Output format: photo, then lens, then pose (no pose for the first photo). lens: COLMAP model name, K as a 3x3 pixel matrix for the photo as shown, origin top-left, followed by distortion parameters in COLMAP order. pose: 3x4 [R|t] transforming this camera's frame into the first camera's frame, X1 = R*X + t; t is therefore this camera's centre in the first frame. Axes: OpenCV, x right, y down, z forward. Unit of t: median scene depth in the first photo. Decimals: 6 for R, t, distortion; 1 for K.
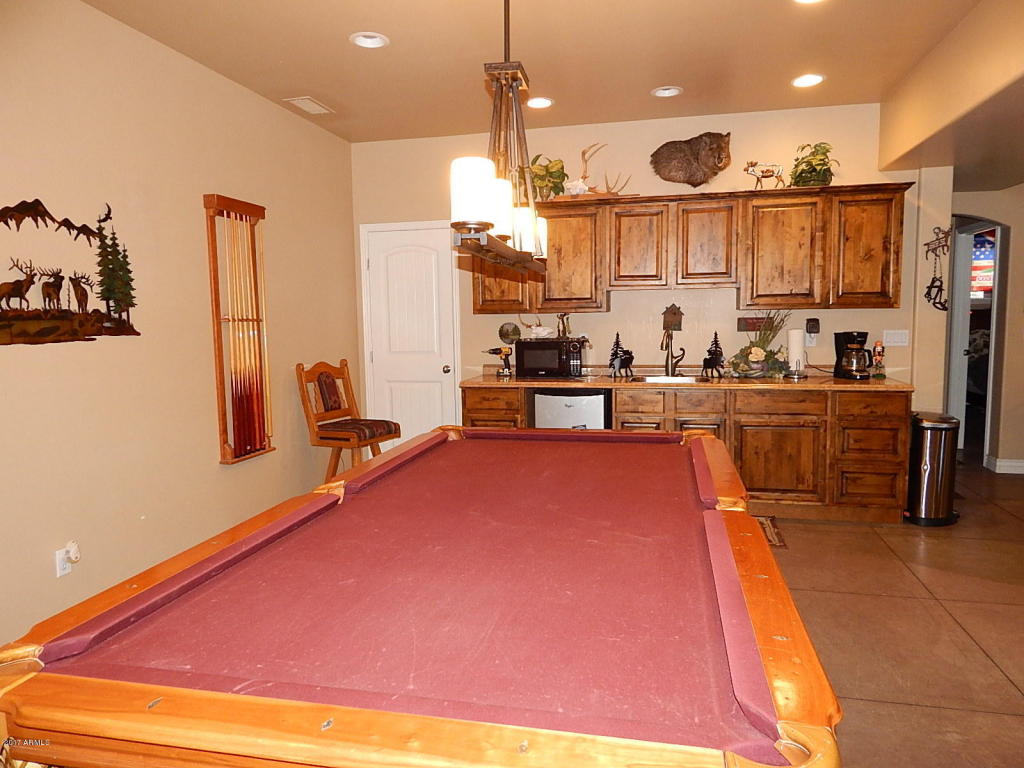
lens RADIAL K [[672.1, 0, 515.4], [0, 672.1, 378.9], [0, 0, 1]] dist [-0.002248, -0.002867]
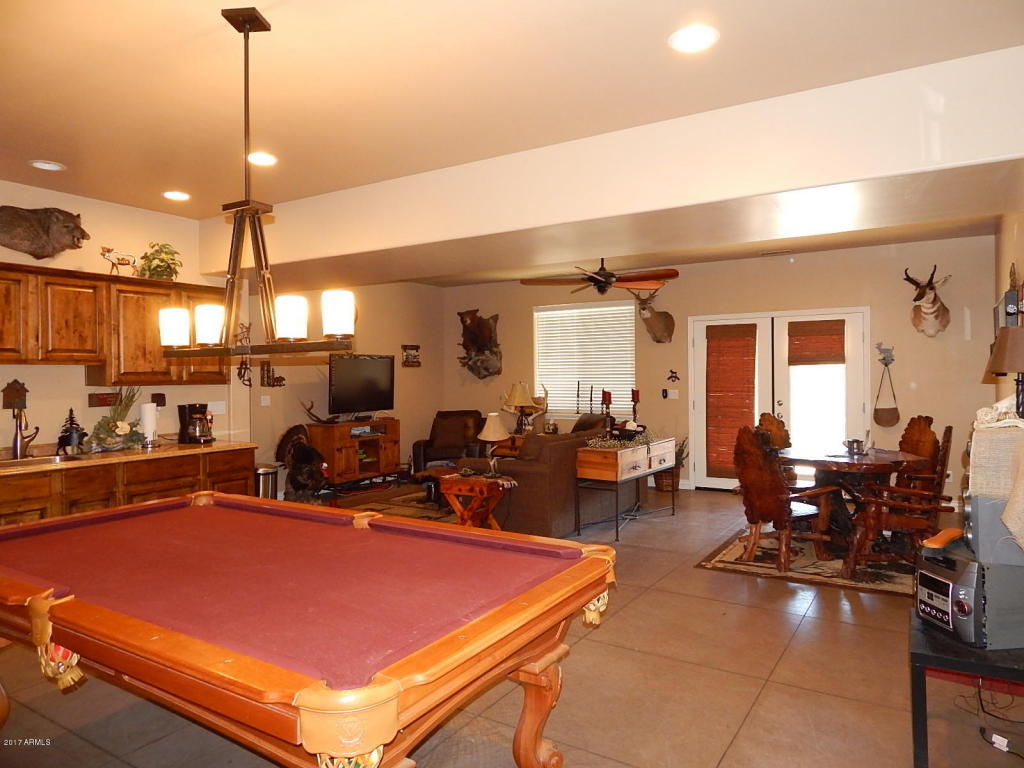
lens RADIAL K [[672.1, 0, 518.1], [0, 672.1, 380.6], [0, 0, 1]] dist [-0.002248, -0.002867]
pose [[0.331134, 0.002811, 0.943580, -0.434887], [0.095844, 0.994723, -0.036598, -0.012568], [-0.938704, 0.102556, 0.329117, 0.060235]]
